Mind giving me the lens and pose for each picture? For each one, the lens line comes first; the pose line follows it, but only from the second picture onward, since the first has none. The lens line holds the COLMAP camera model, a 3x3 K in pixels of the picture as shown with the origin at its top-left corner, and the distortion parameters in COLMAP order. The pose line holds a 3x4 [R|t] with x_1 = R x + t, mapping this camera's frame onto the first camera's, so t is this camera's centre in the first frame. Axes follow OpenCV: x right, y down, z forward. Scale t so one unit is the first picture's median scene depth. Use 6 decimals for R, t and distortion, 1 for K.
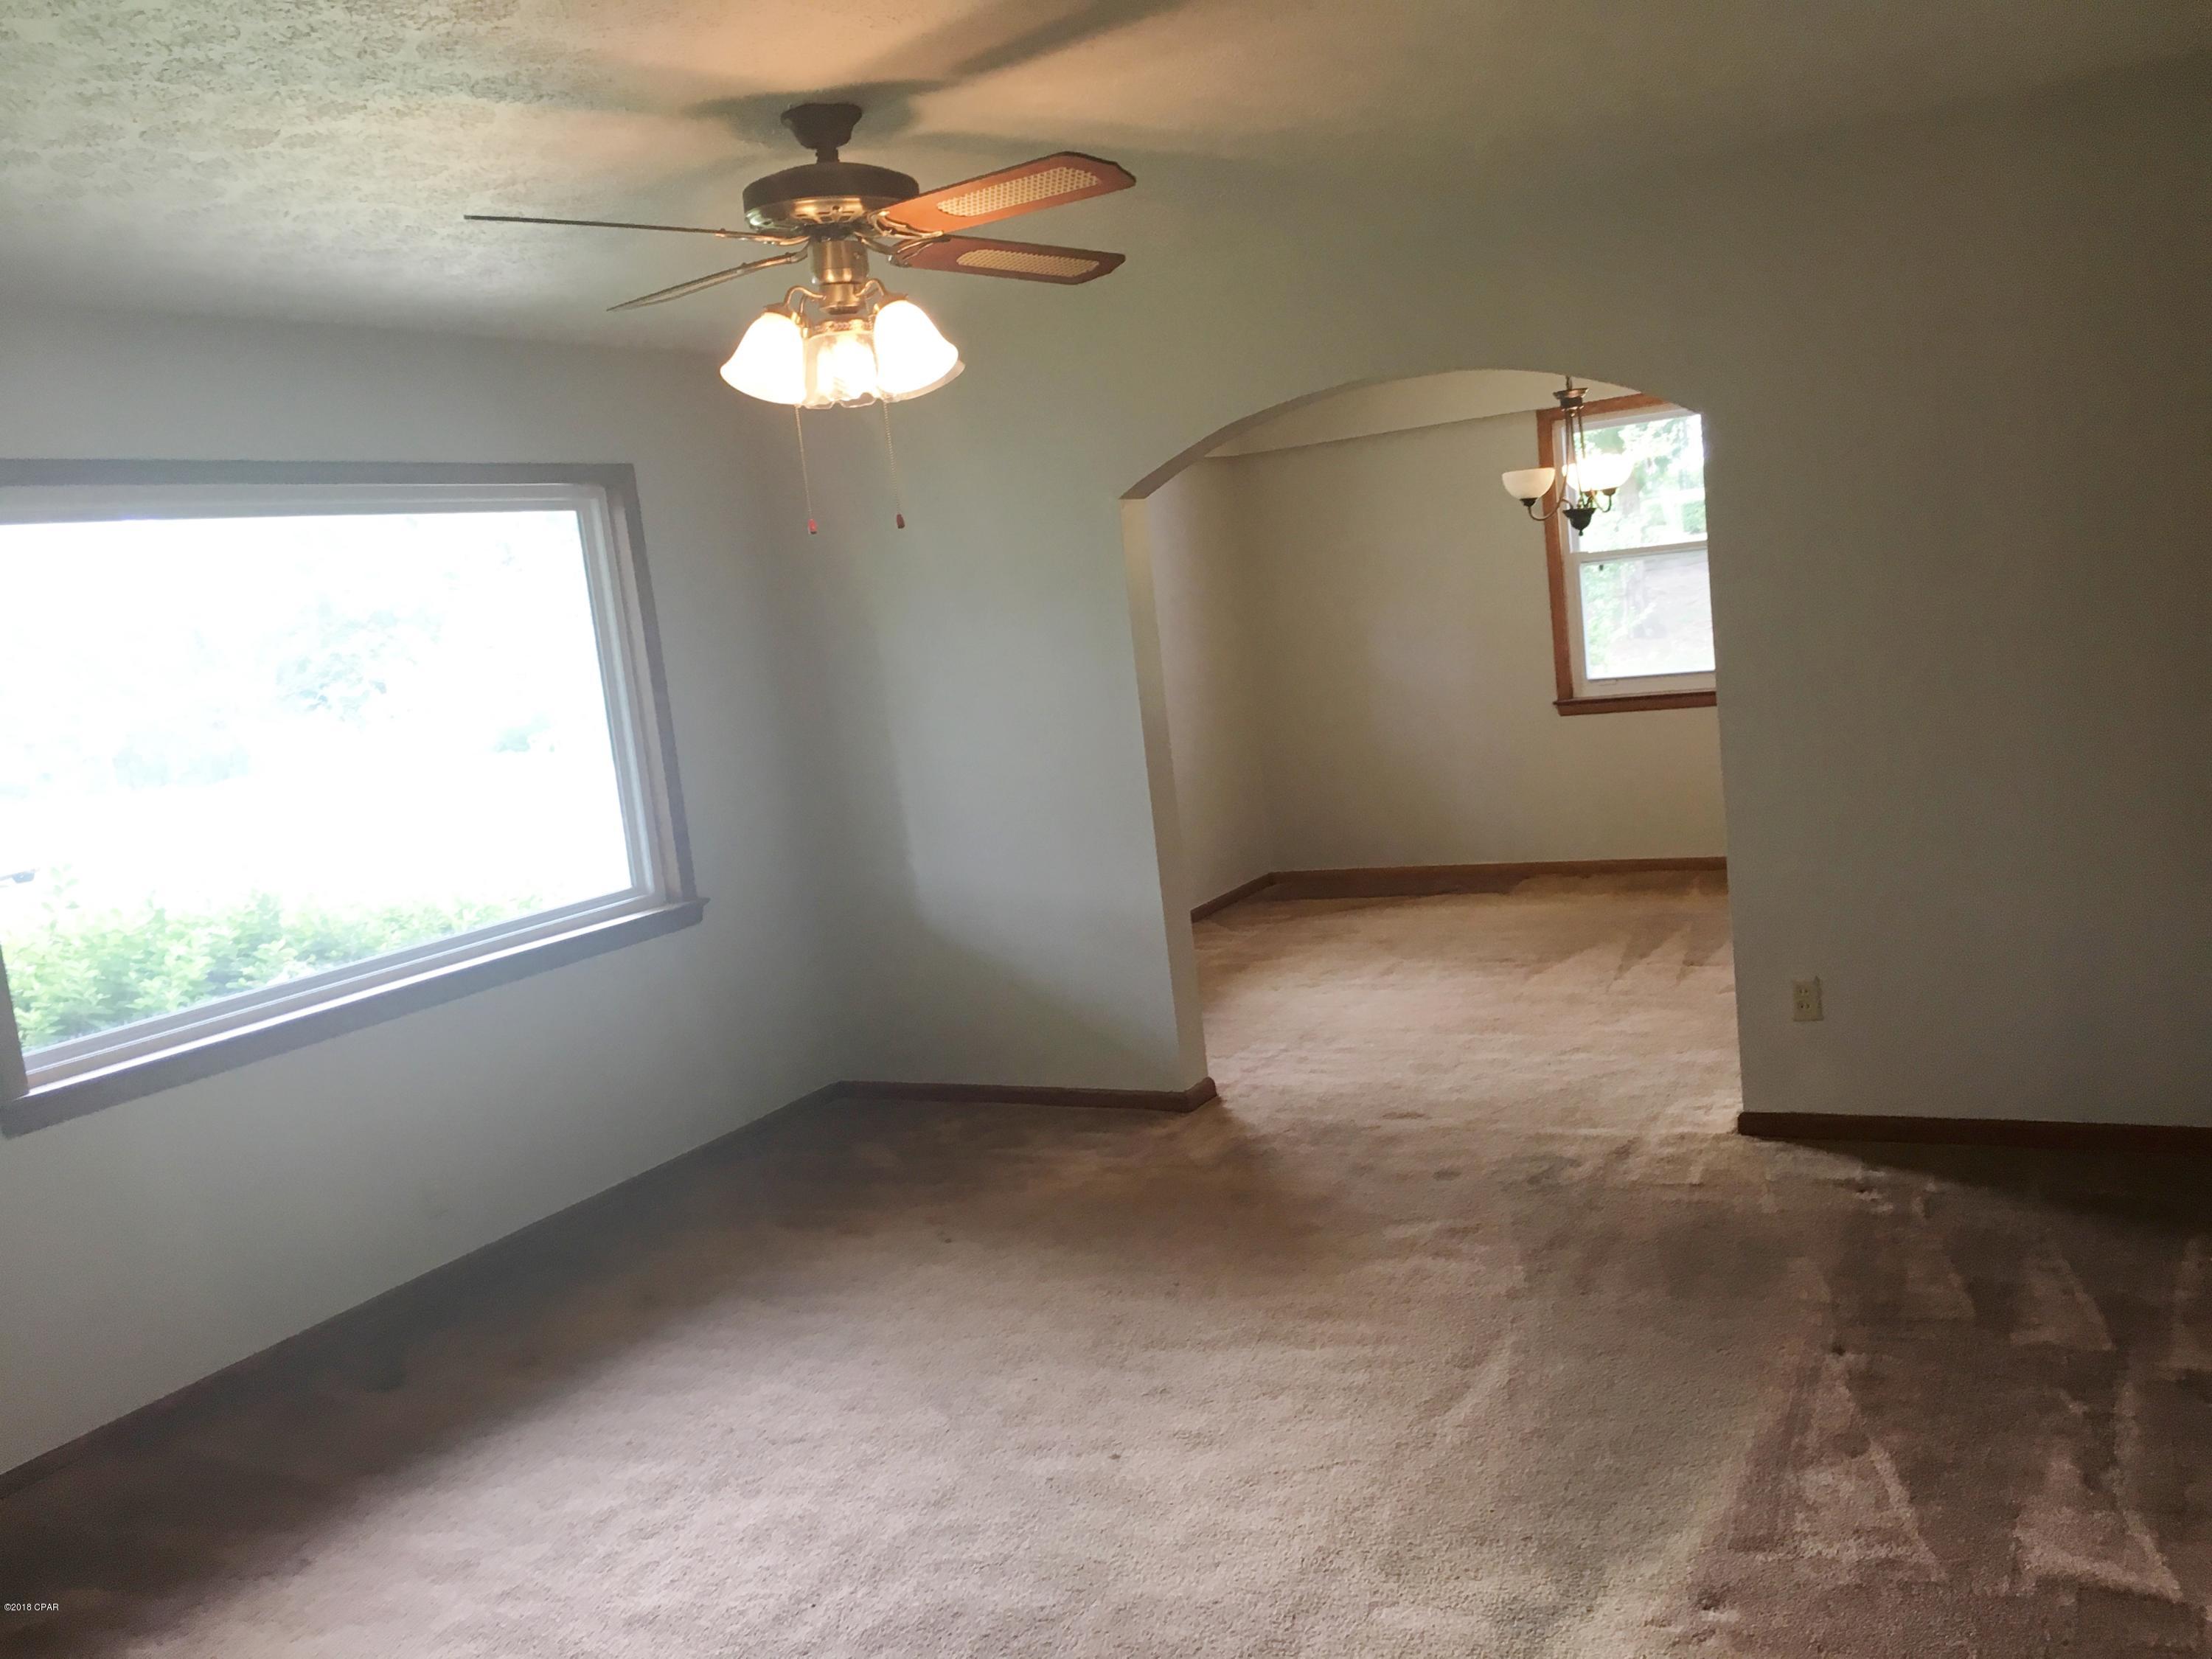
lens RADIAL K [[1877.9, 0, 1105.9], [0, 1877.9, 840.9], [0, 0, 1]] dist [0.088704, -0.121784]
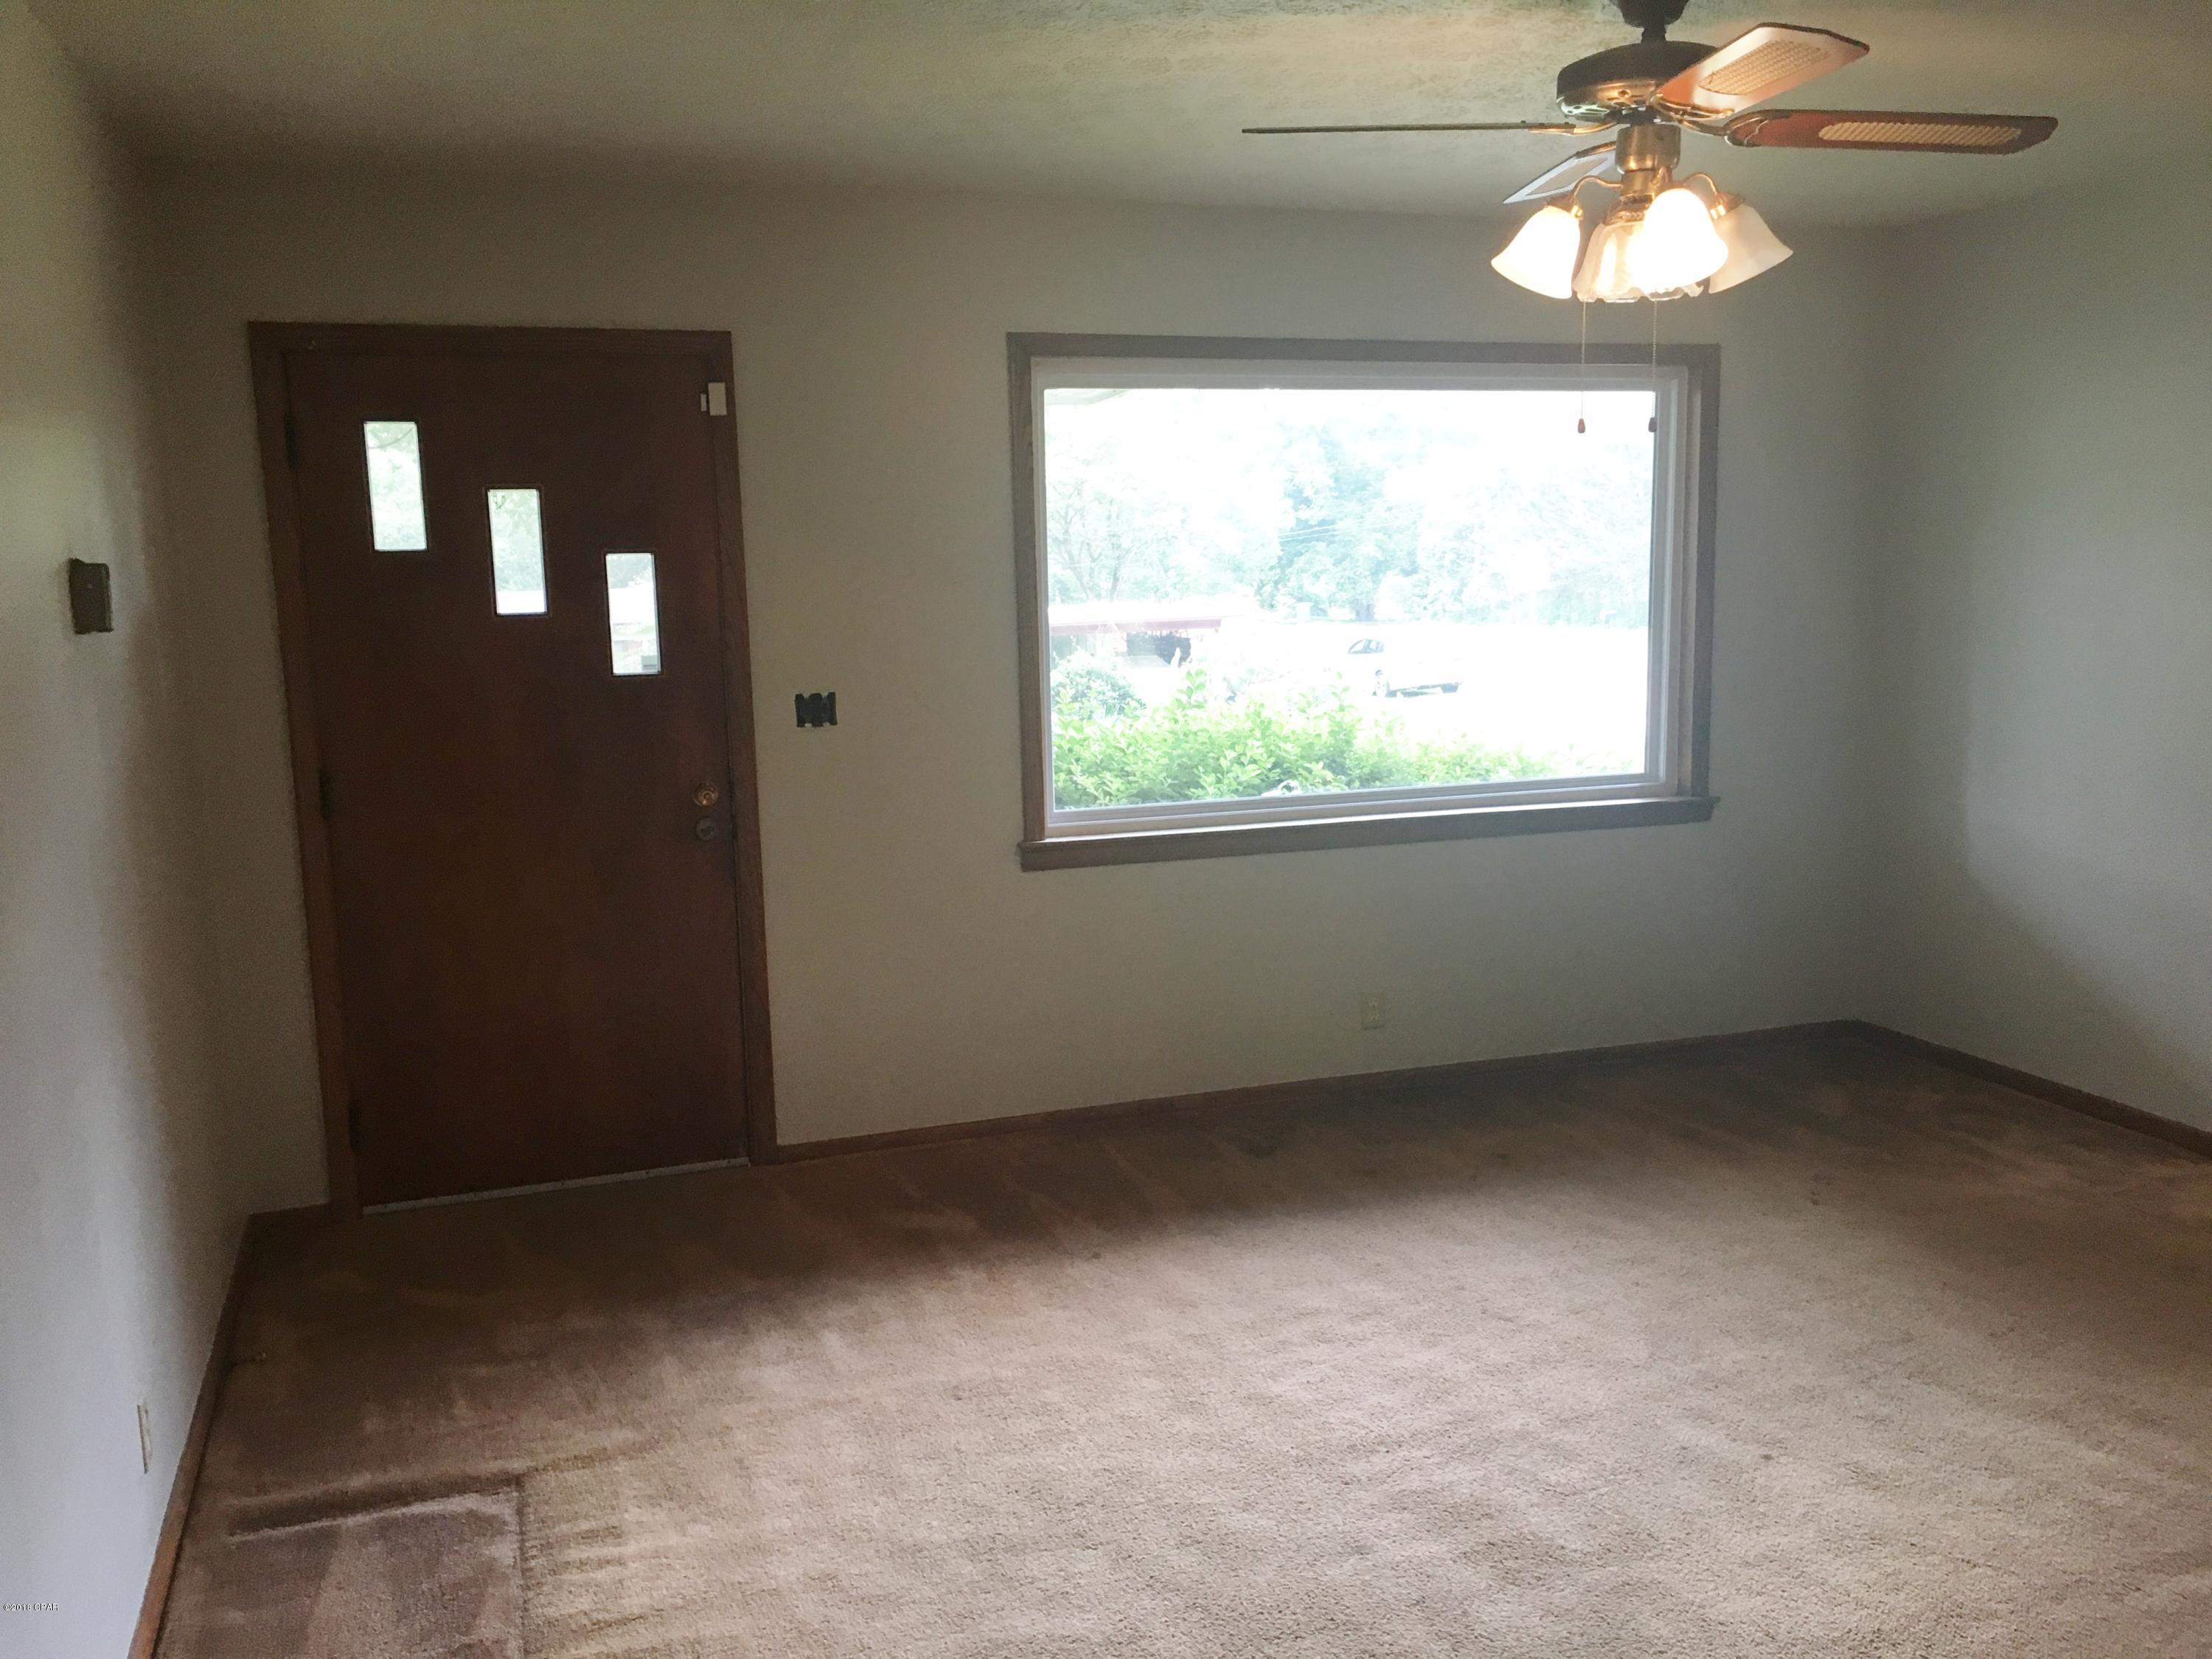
lens RADIAL K [[1877.9, 0, 1105.9], [0, 1877.9, 840.9], [0, 0, 1]] dist [0.088704, -0.121784]
pose [[0.737414, 0.200086, -0.645125, 0.270243], [-0.154086, 0.979765, 0.127745, -0.033636], [0.657630, 0.005204, 0.753323, 0.076065]]
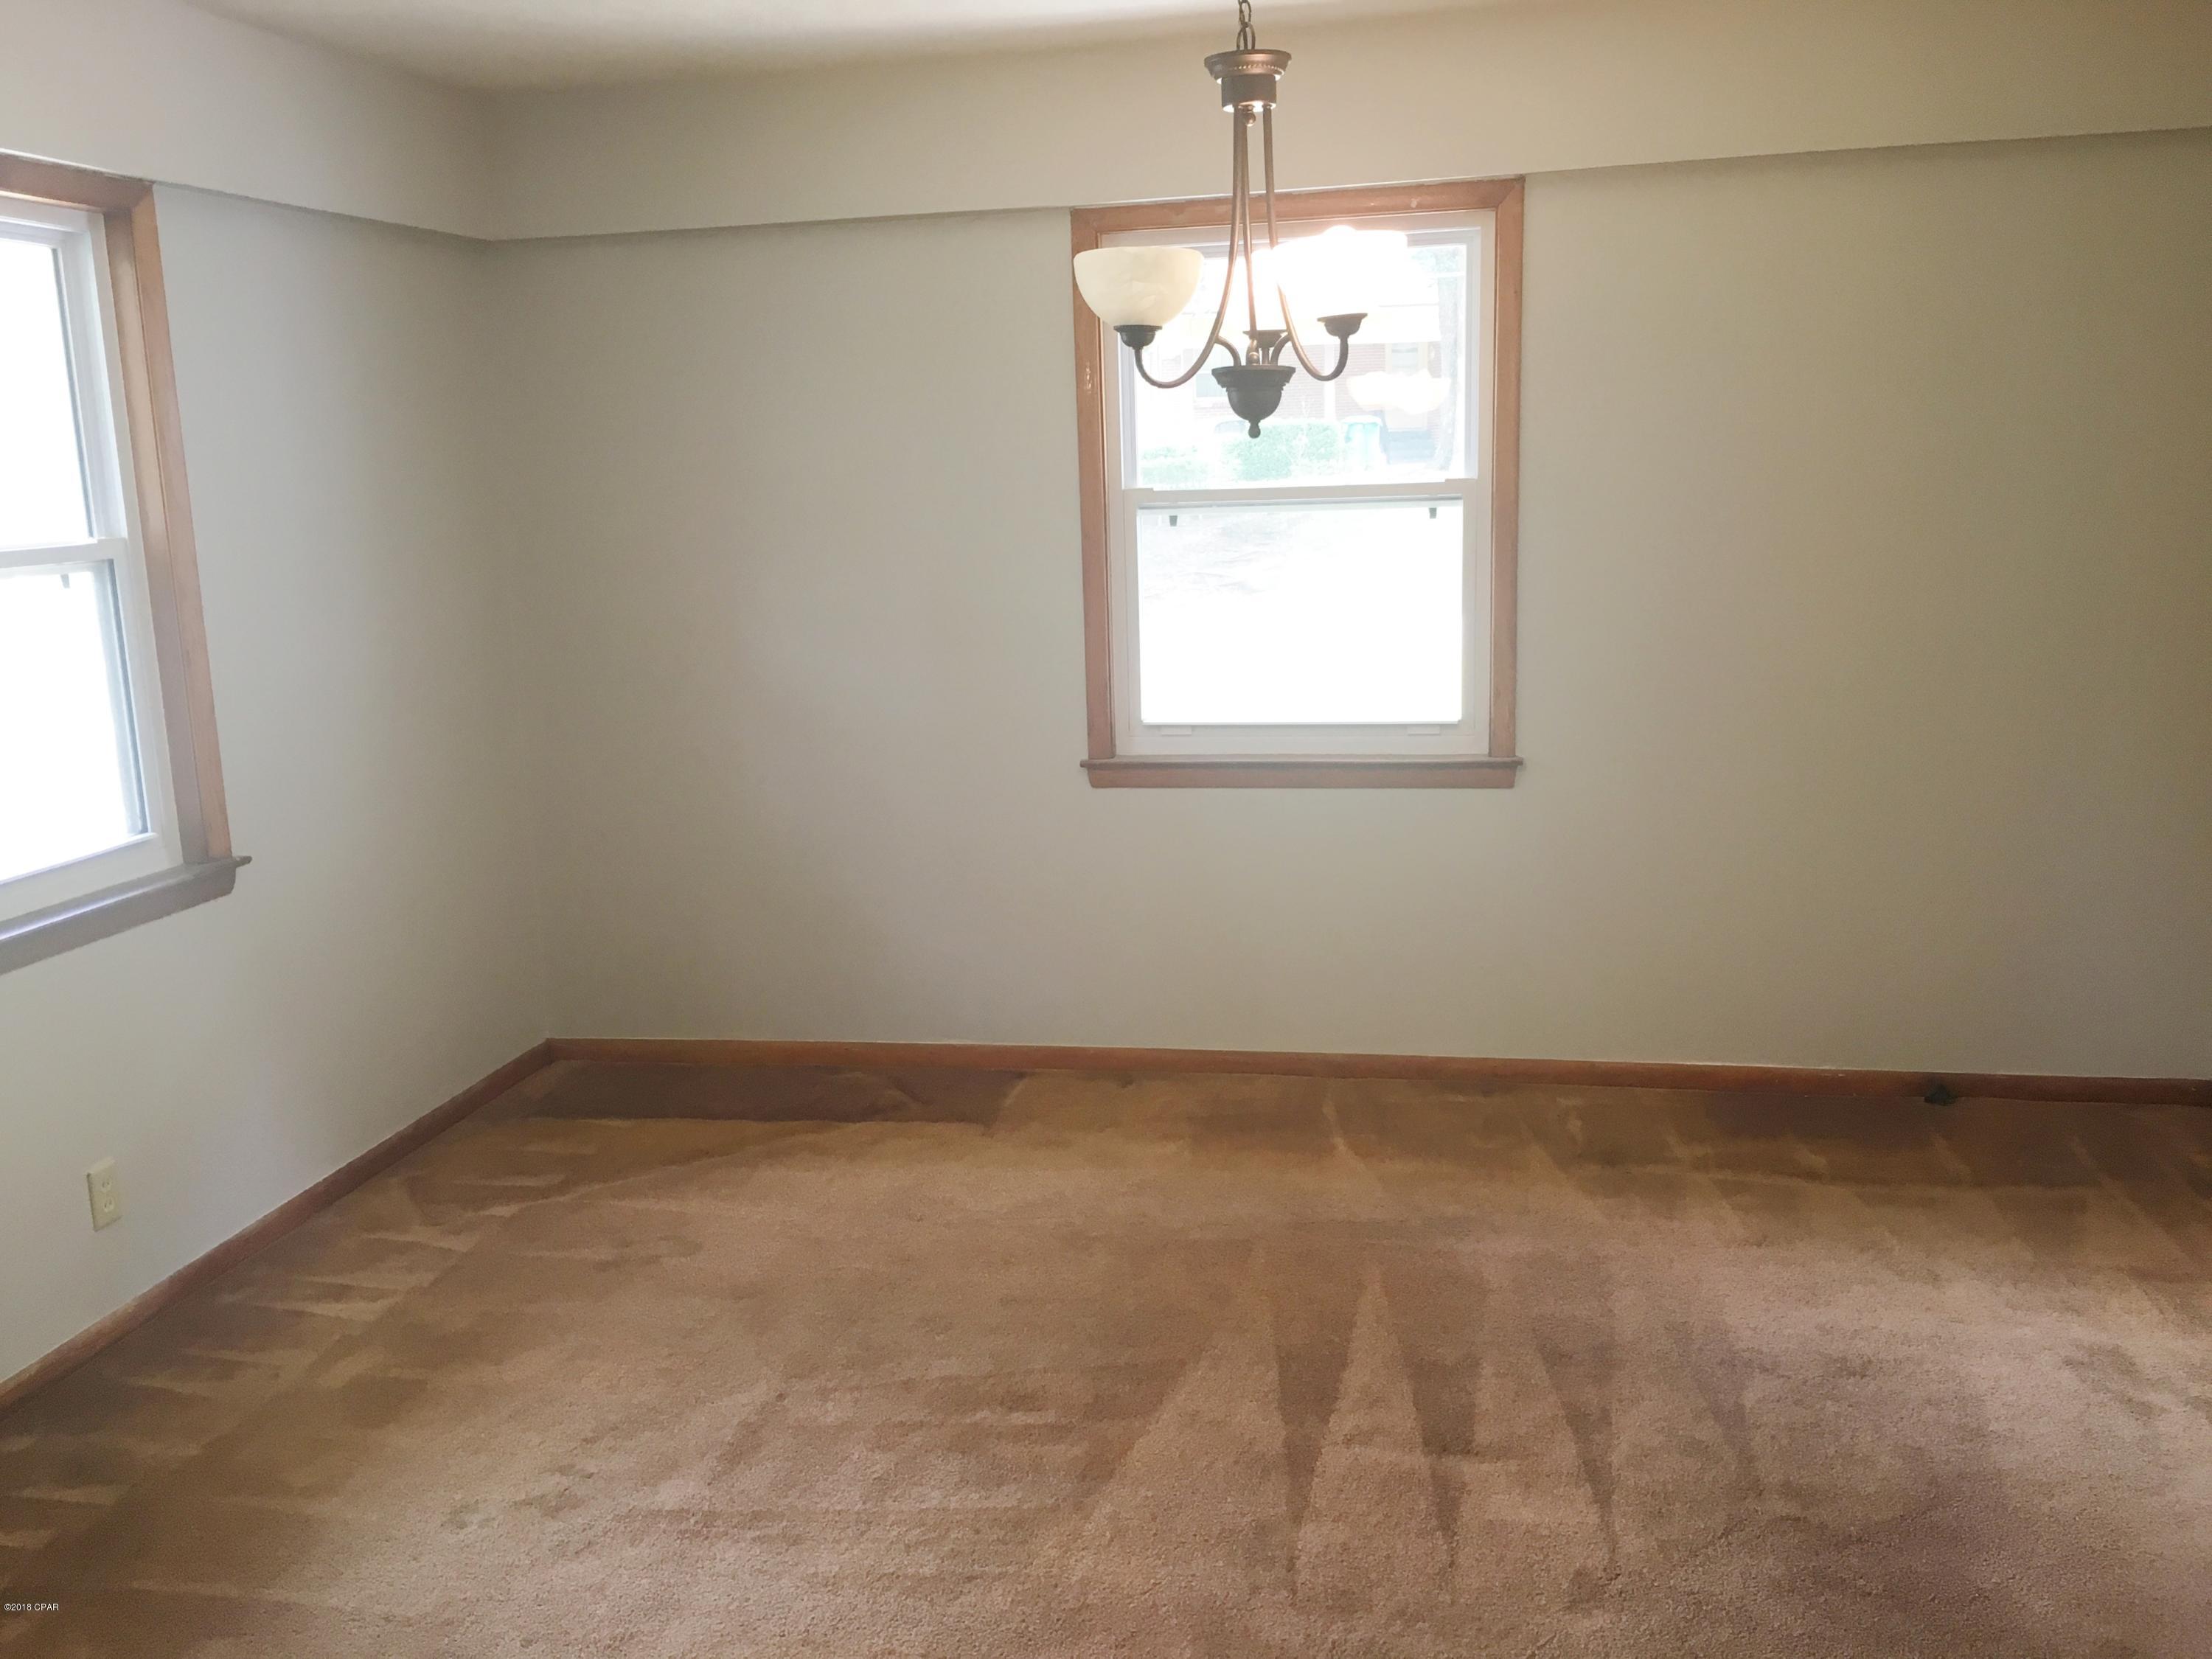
lens RADIAL K [[1877.9, 0, 1105.9], [0, 1877.9, 840.9], [0, 0, 1]] dist [0.088704, -0.121784]
pose [[0.950034, 0.023439, 0.311264, 0.163207], [-0.033383, 0.999087, 0.026655, -0.140836], [-0.310355, -0.035714, 0.949950, 1.037040]]
